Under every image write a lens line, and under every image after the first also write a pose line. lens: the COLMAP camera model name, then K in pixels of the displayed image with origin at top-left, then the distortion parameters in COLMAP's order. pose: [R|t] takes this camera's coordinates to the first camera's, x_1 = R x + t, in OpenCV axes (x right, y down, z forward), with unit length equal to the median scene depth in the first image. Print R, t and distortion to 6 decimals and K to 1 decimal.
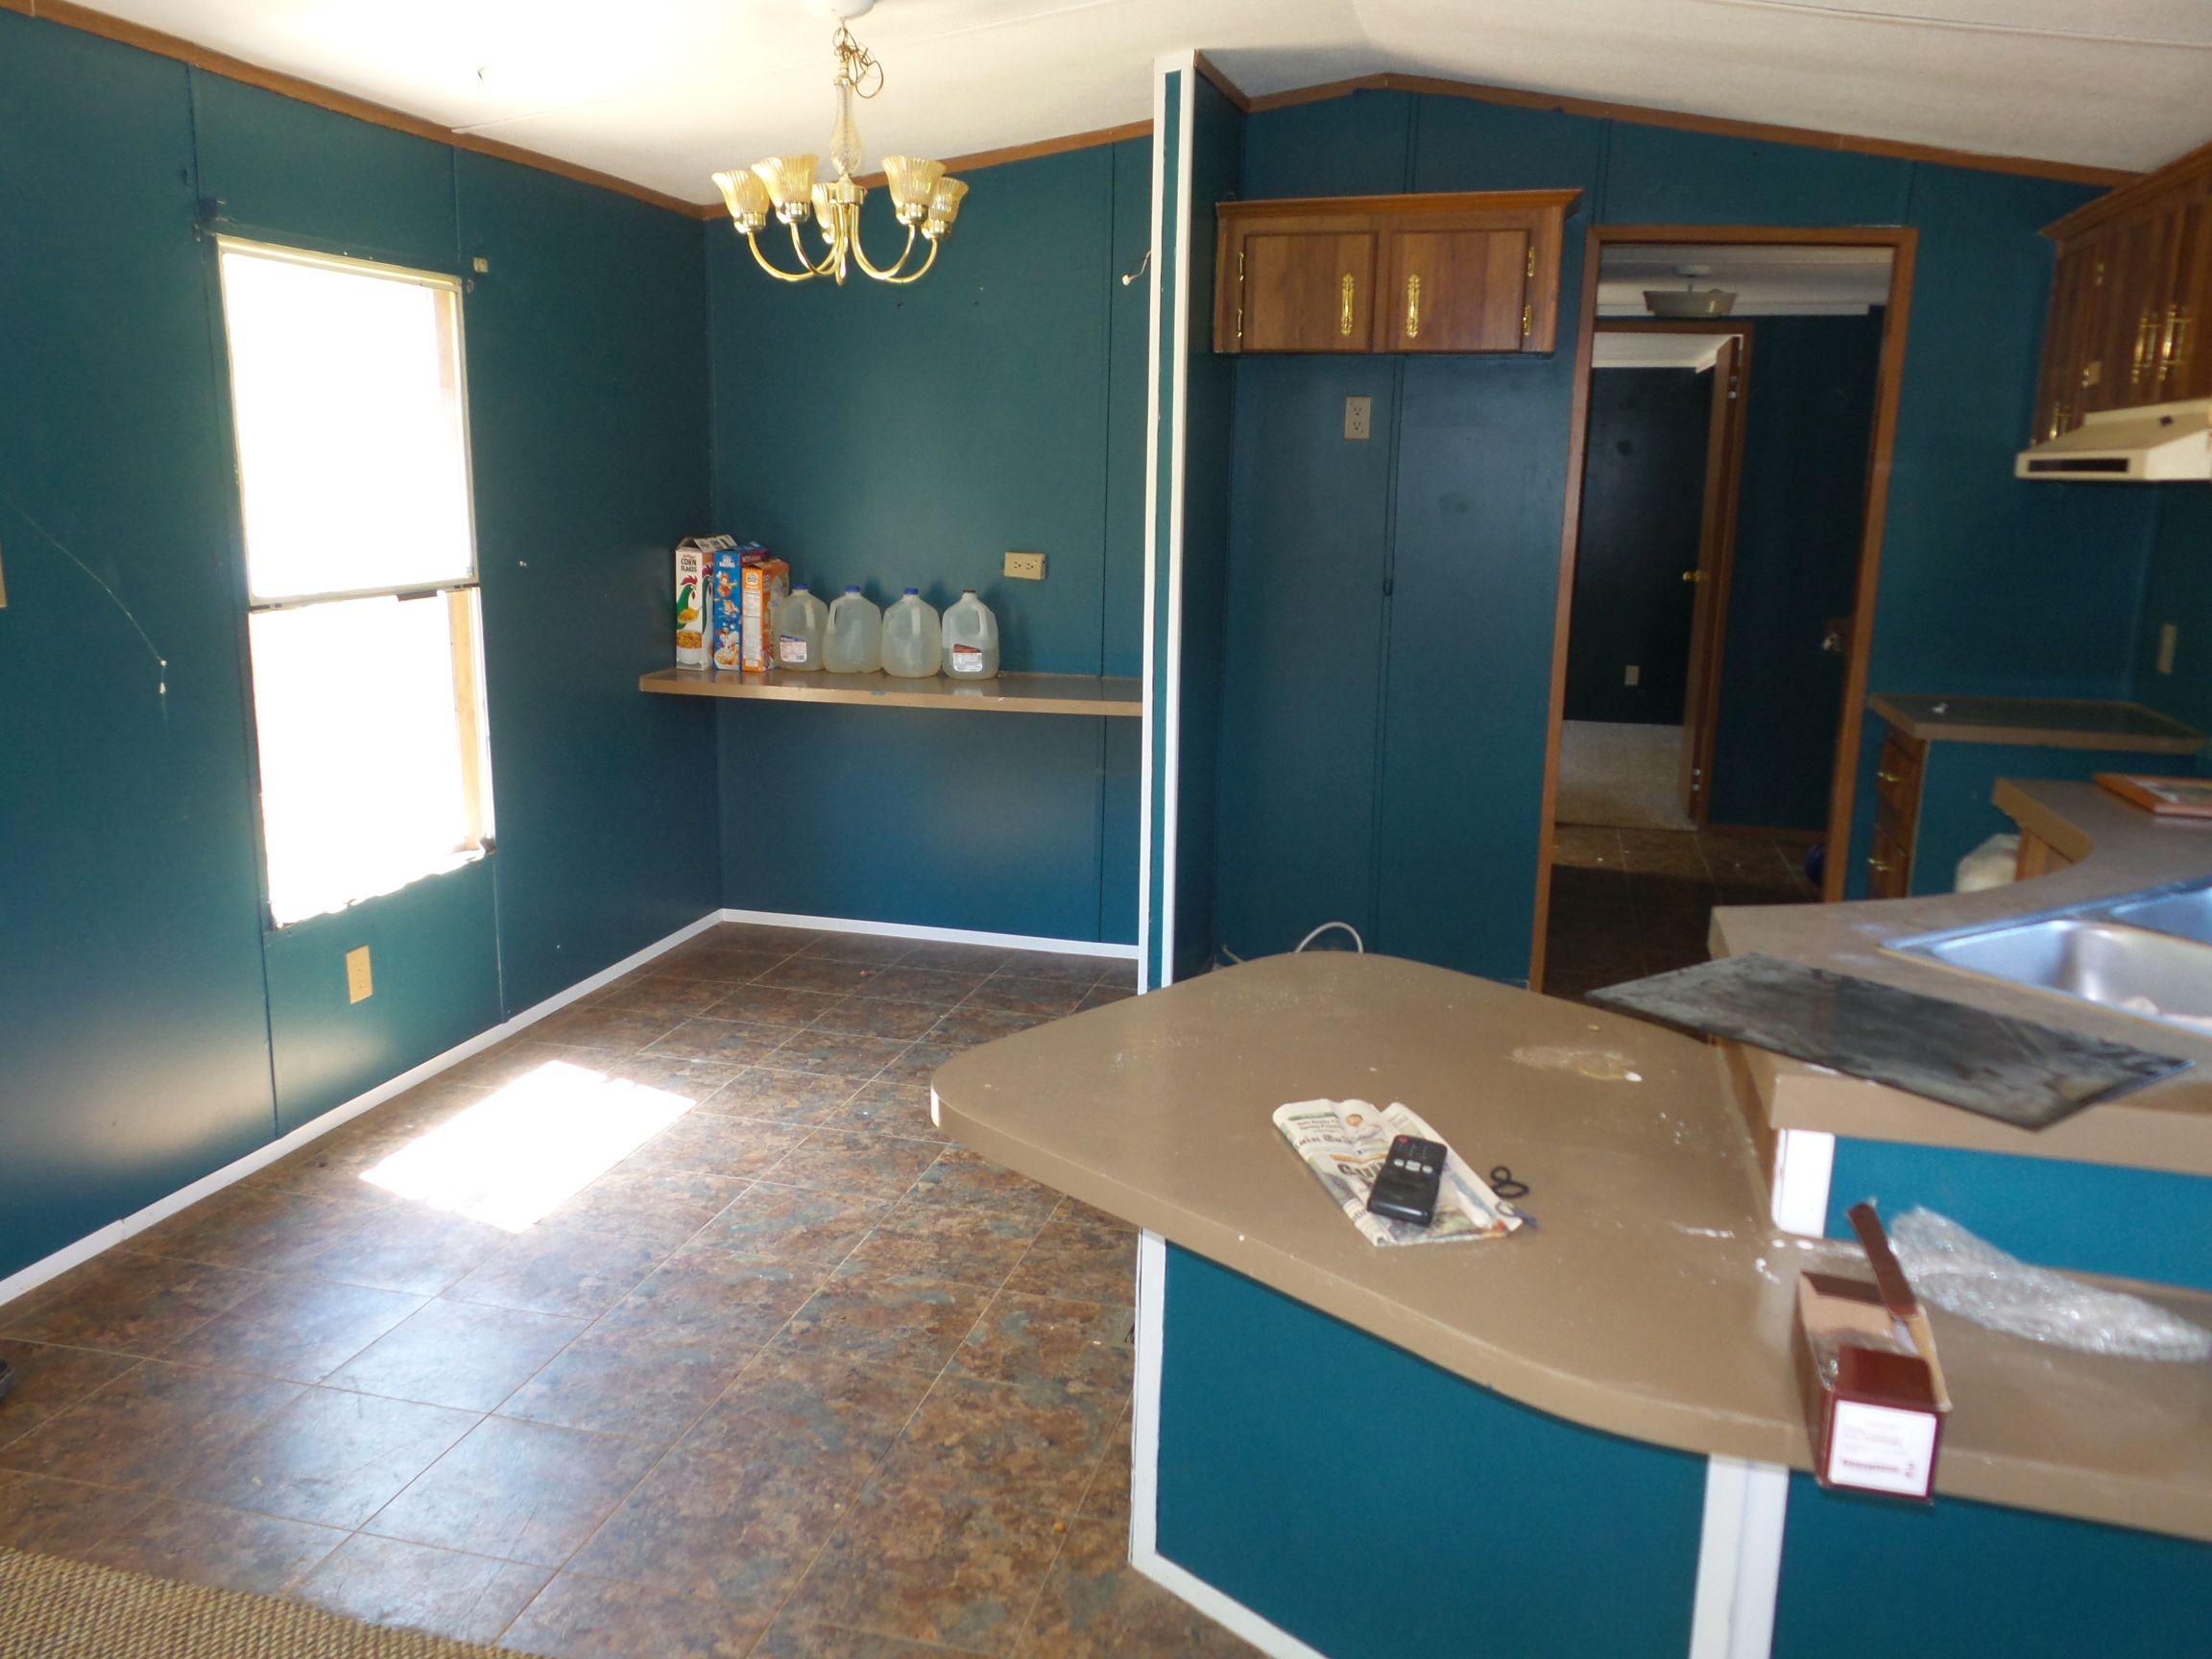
lens RADIAL K [[1725.4, 0, 1104.7], [0, 1725.4, 837.3], [0, 0, 1]] dist [0.013199, -0.001161]
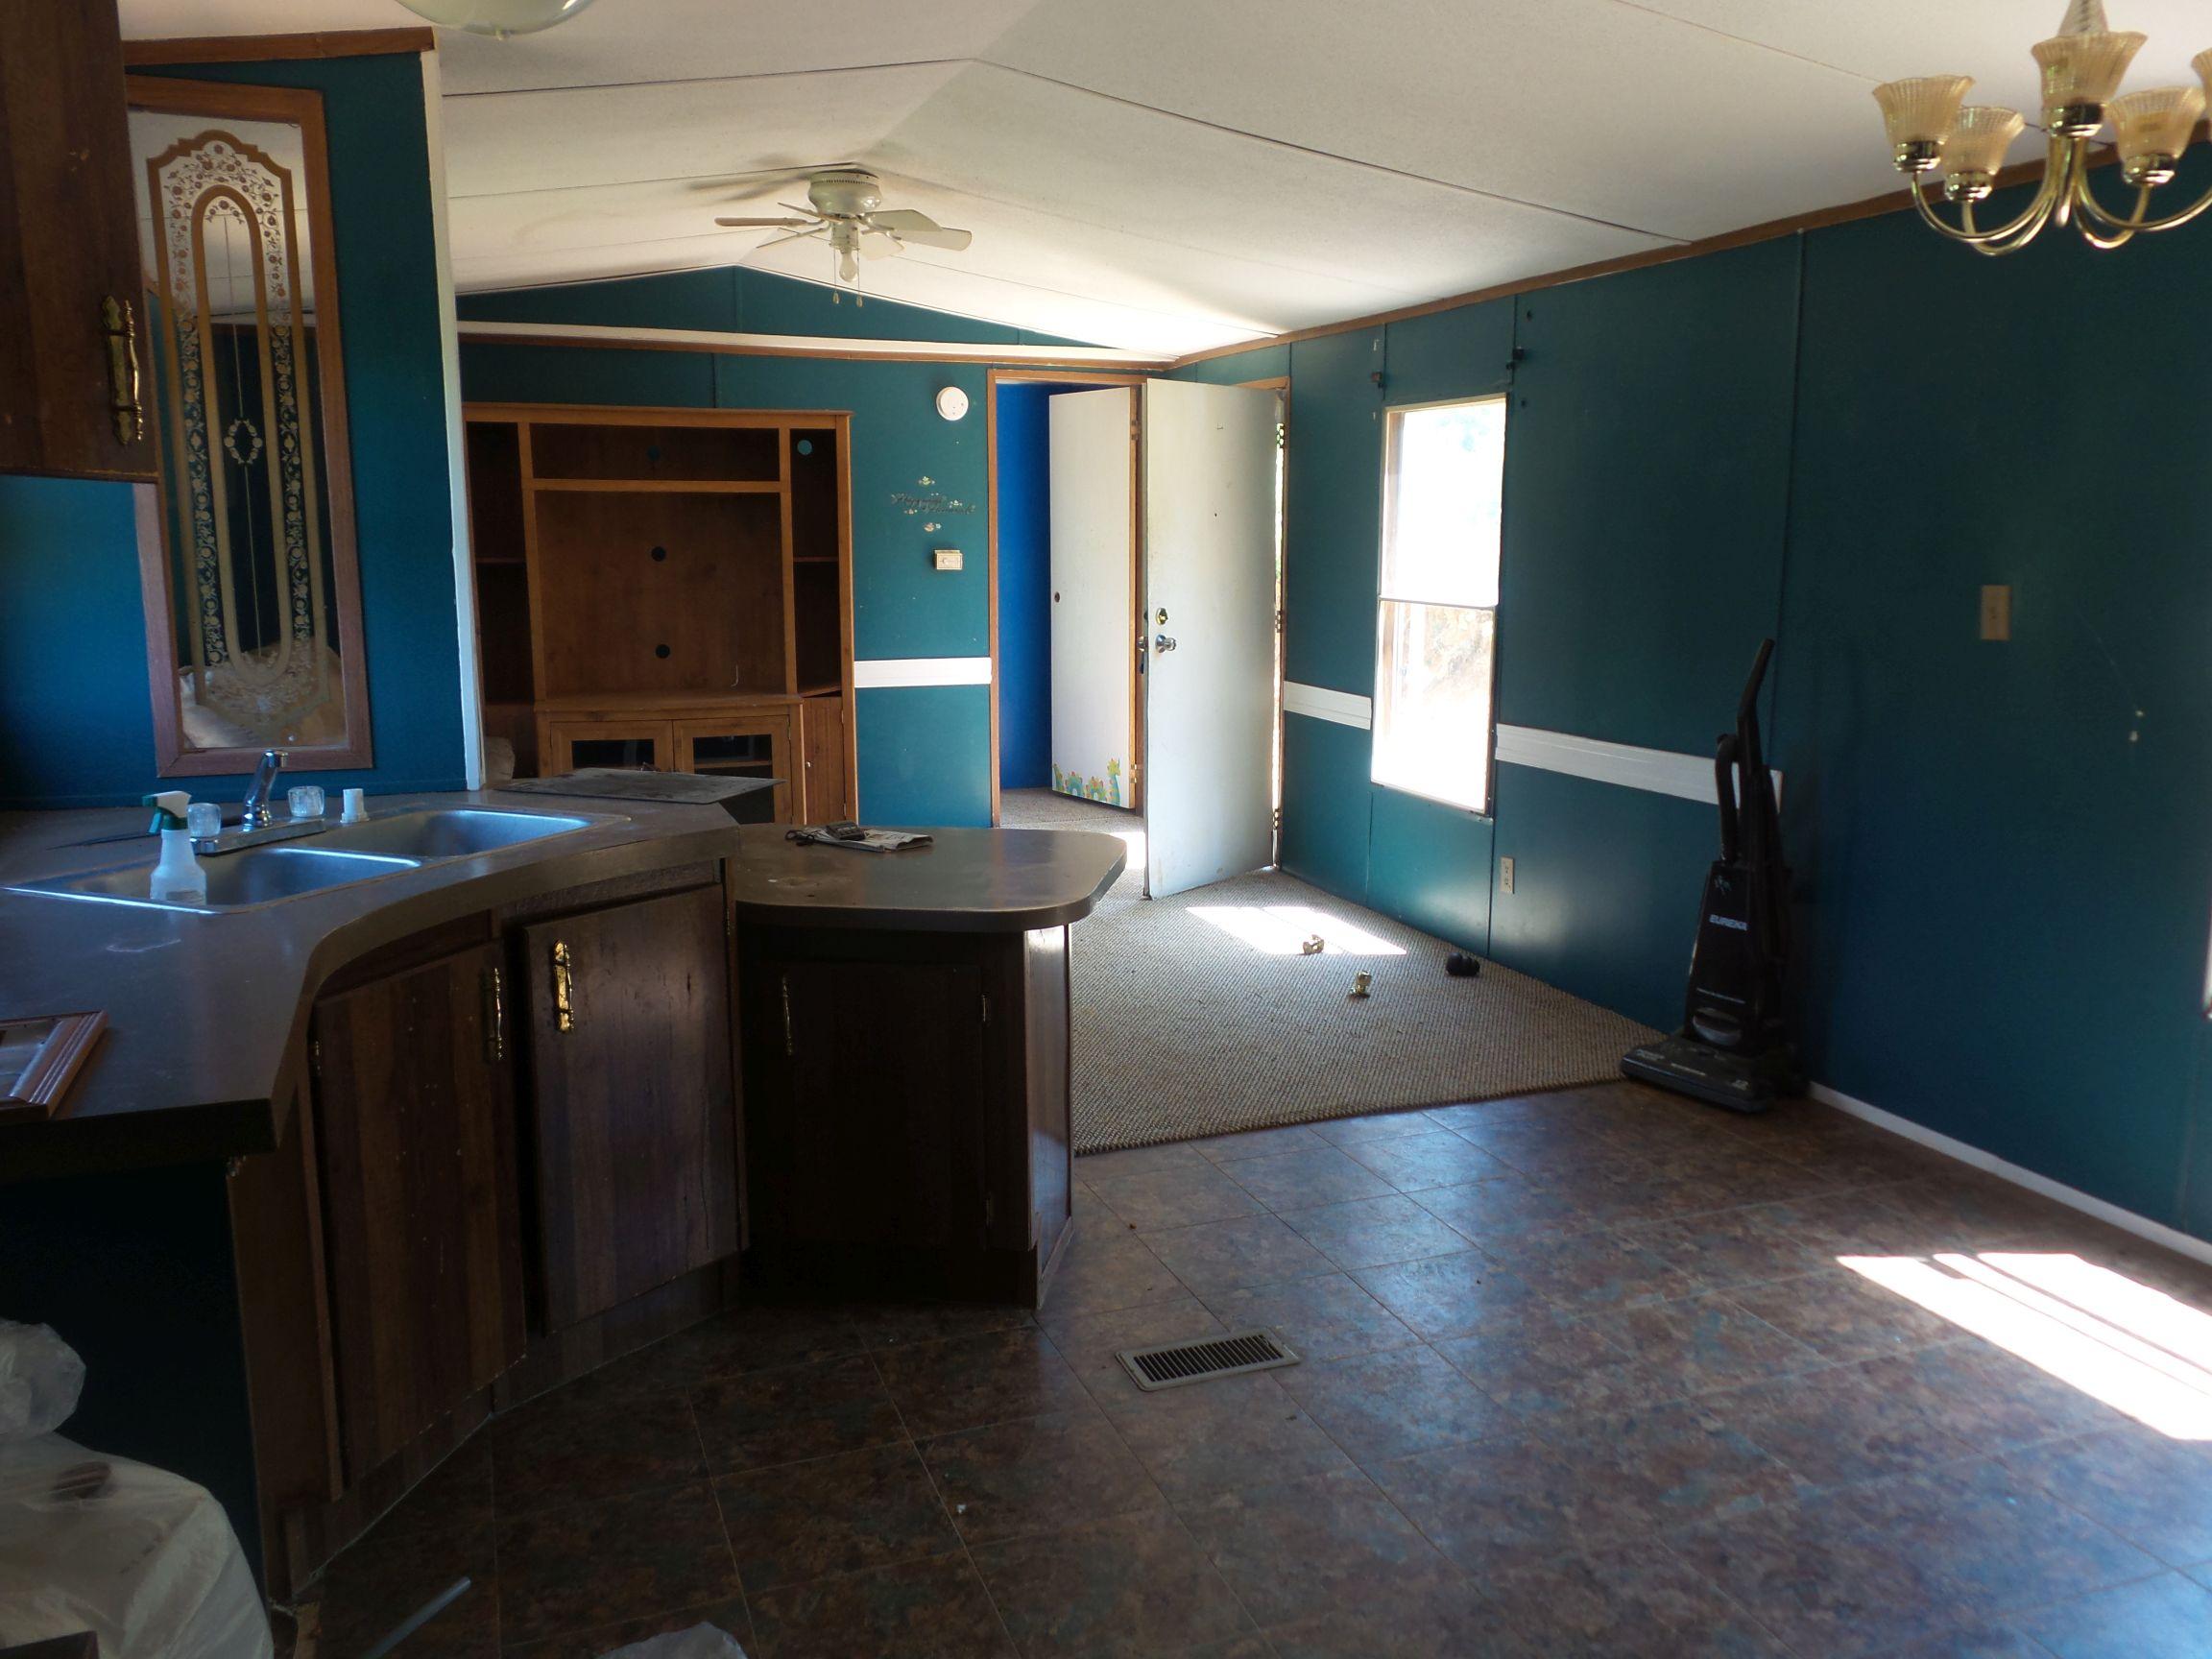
lens RADIAL K [[1725.4, 0, 1109.3], [0, 1725.4, 828.6], [0, 0, 1]] dist [0.013199, -0.001161]
pose [[-0.810518, 0.077702, -0.580537, 0.505688], [-0.147455, 0.932168, 0.330636, -0.247066], [0.566849, 0.353590, -0.744081, 1.223131]]
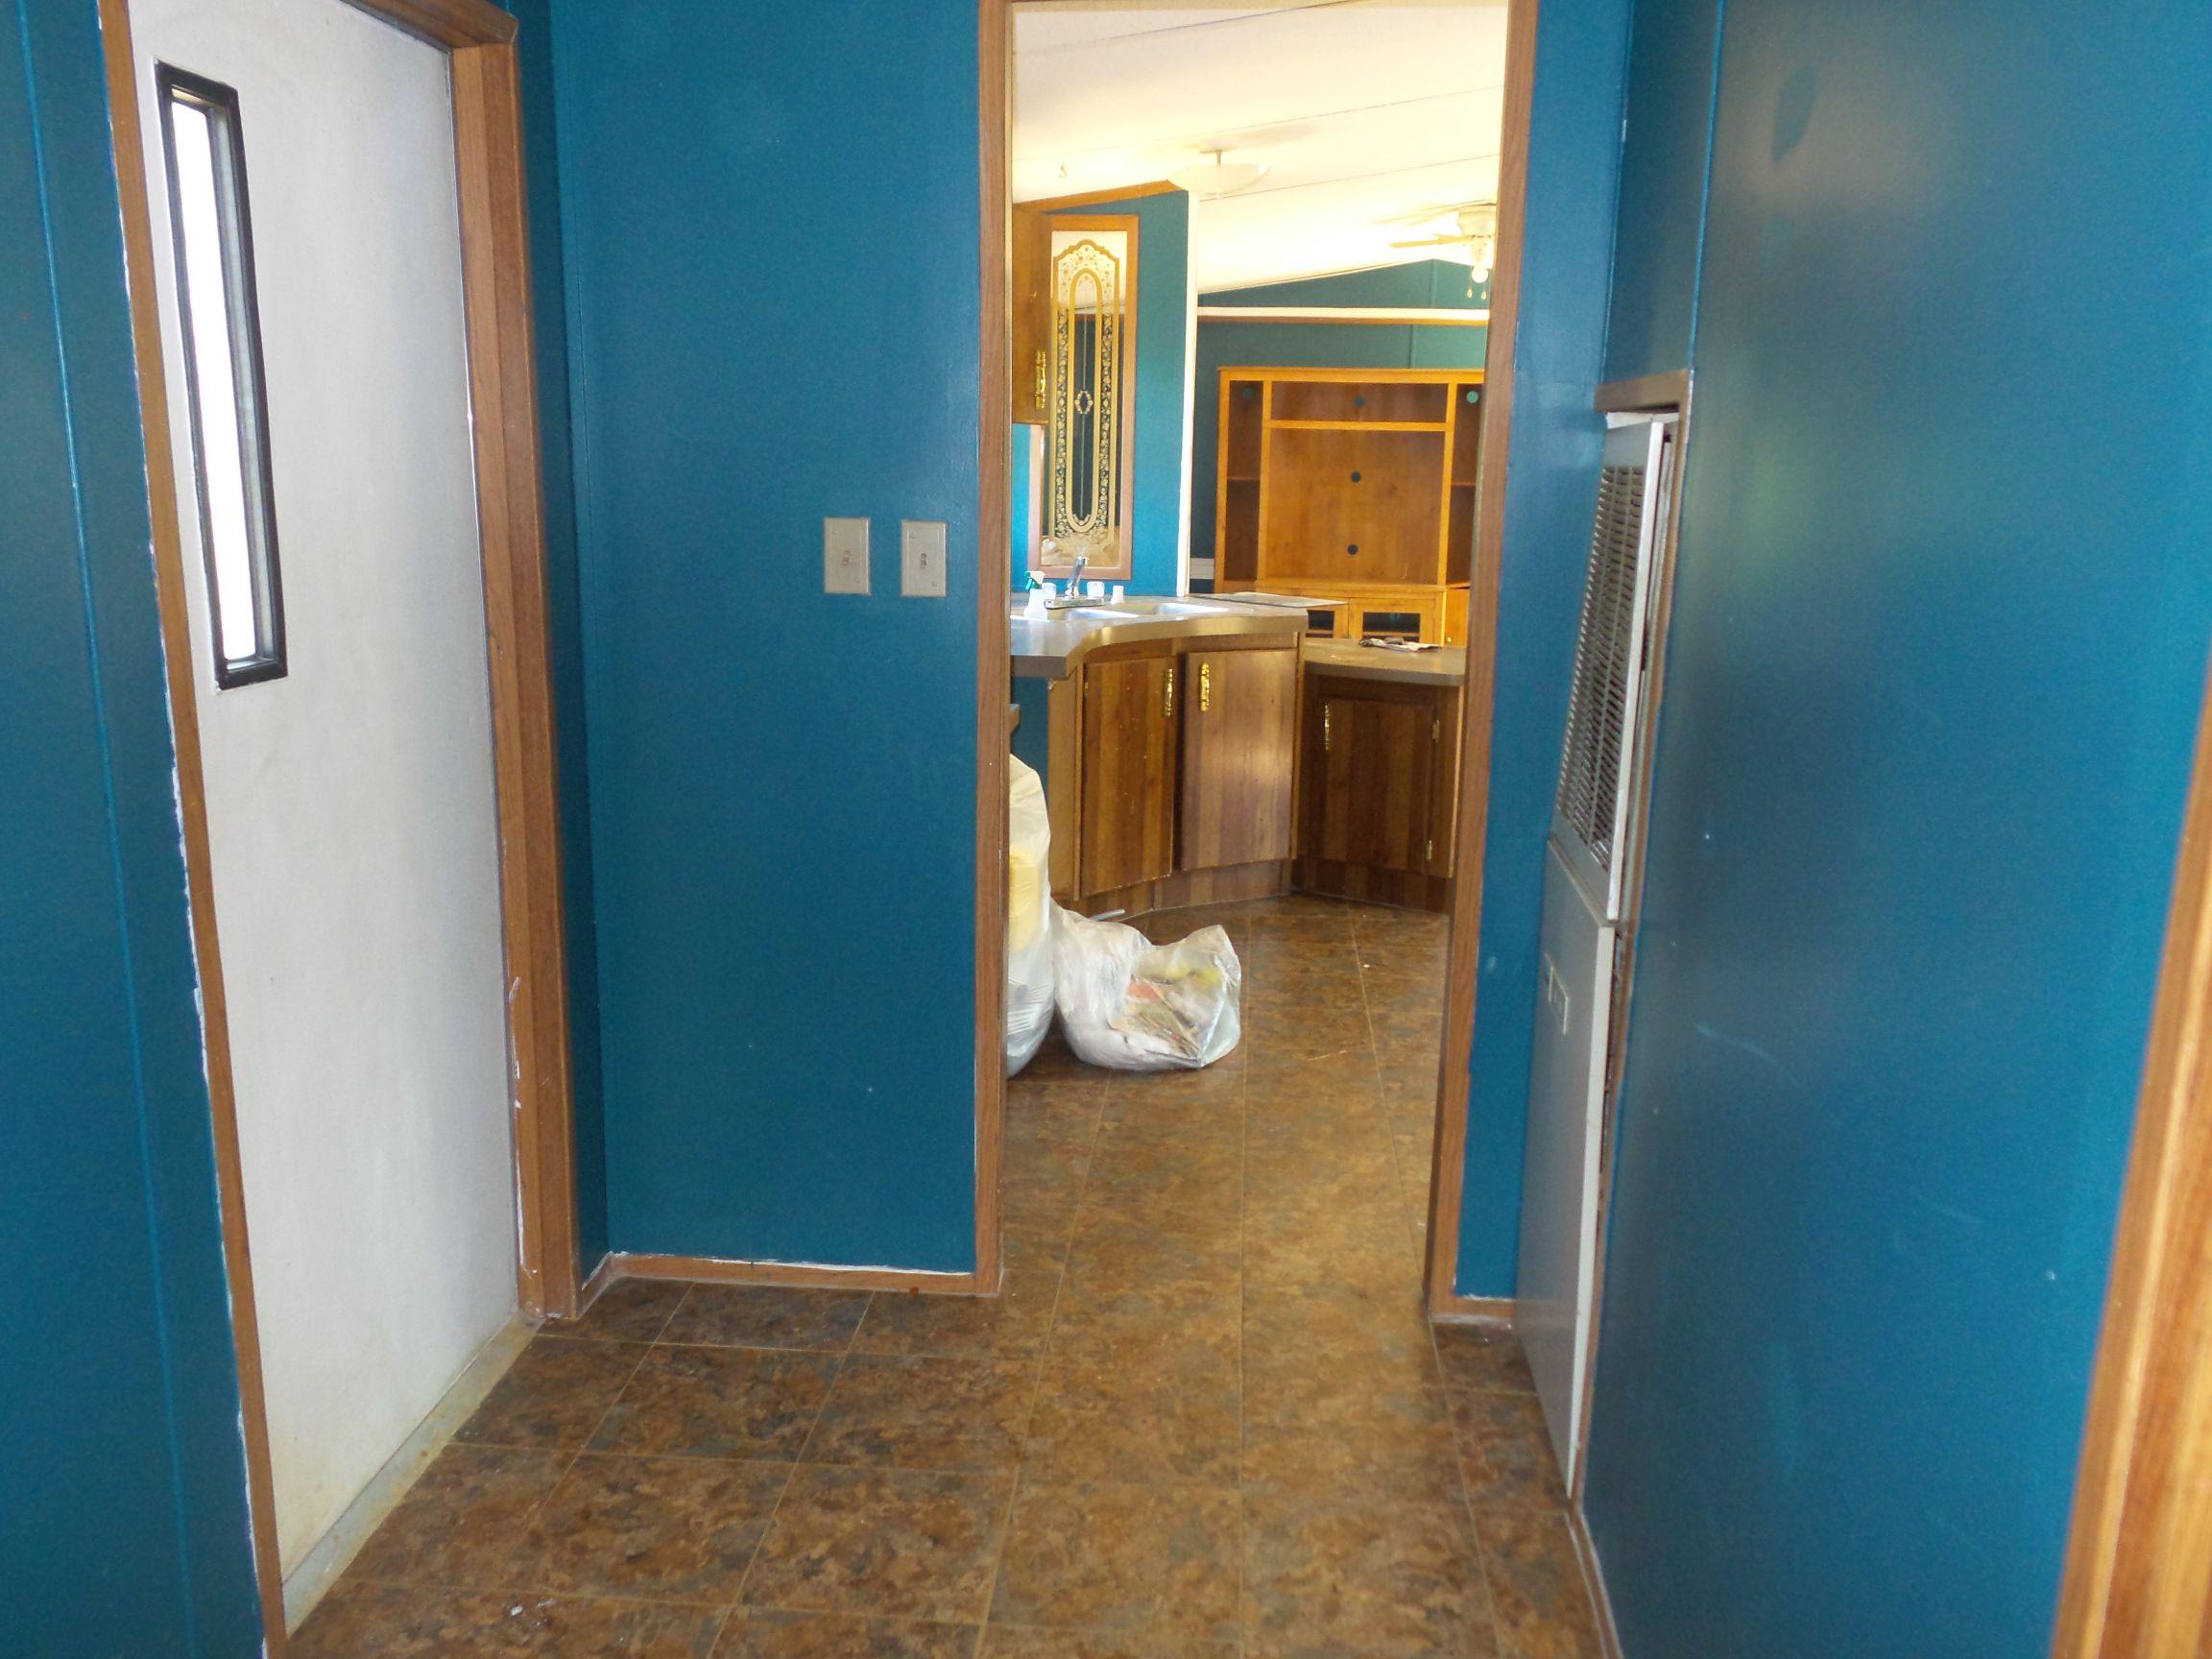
lens RADIAL K [[1725.4, 0, 1106.5], [0, 1725.4, 828.6], [0, 0, 1]] dist [0.013199, -0.001161]
pose [[-0.983469, -0.001947, -0.181065, 0.609782], [-0.077608, 0.907977, 0.411770, -0.381741], [0.163601, 0.419016, -0.893118, 1.878031]]
